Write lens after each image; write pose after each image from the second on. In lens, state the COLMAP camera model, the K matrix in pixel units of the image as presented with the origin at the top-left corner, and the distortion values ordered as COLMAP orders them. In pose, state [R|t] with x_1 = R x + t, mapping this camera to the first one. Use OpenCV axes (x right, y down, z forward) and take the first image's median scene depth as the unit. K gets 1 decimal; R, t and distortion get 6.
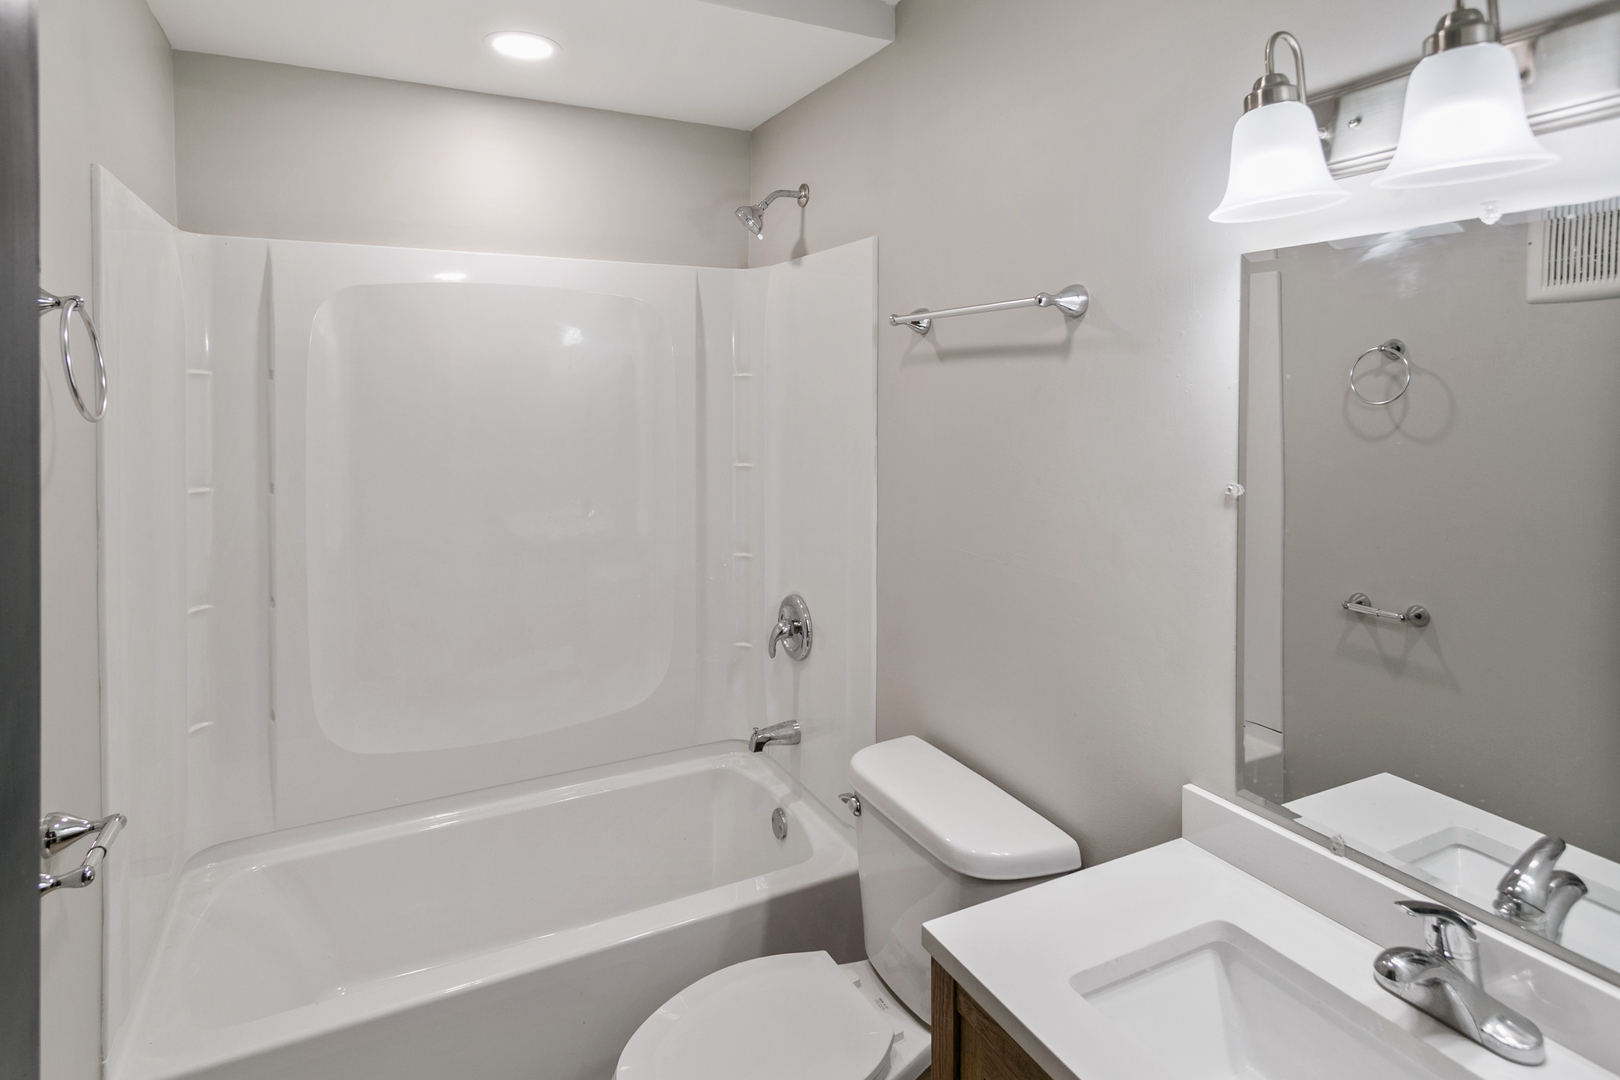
lens RADIAL K [[827.6, 0, 916.8], [0, 827.6, 659.9], [0, 0, 1]] dist [0.001897, -0.003023]
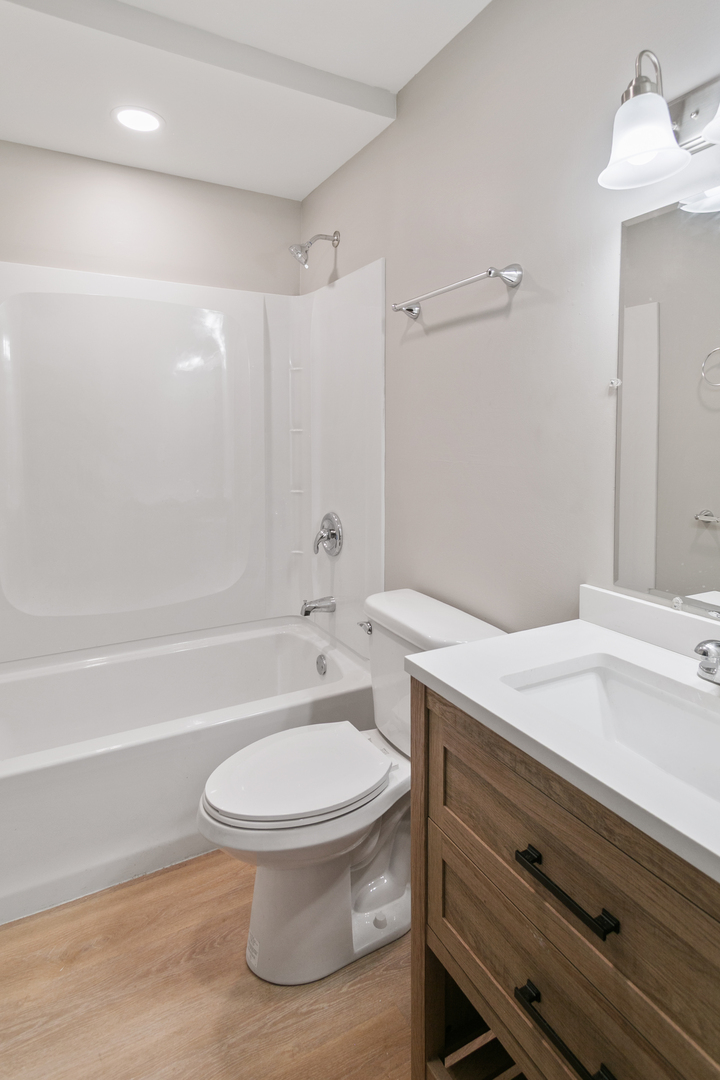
lens RADIAL K [[551.7, 0, 440.8], [0, 551.7, 679.4], [0, 0, 1]] dist [0.001897, -0.003023]
pose [[0.999811, 0.000576, 0.019440, 0.035539], [-0.001174, 0.999526, 0.030774, 0.222733], [-0.019413, -0.030791, 0.999337, -0.007828]]
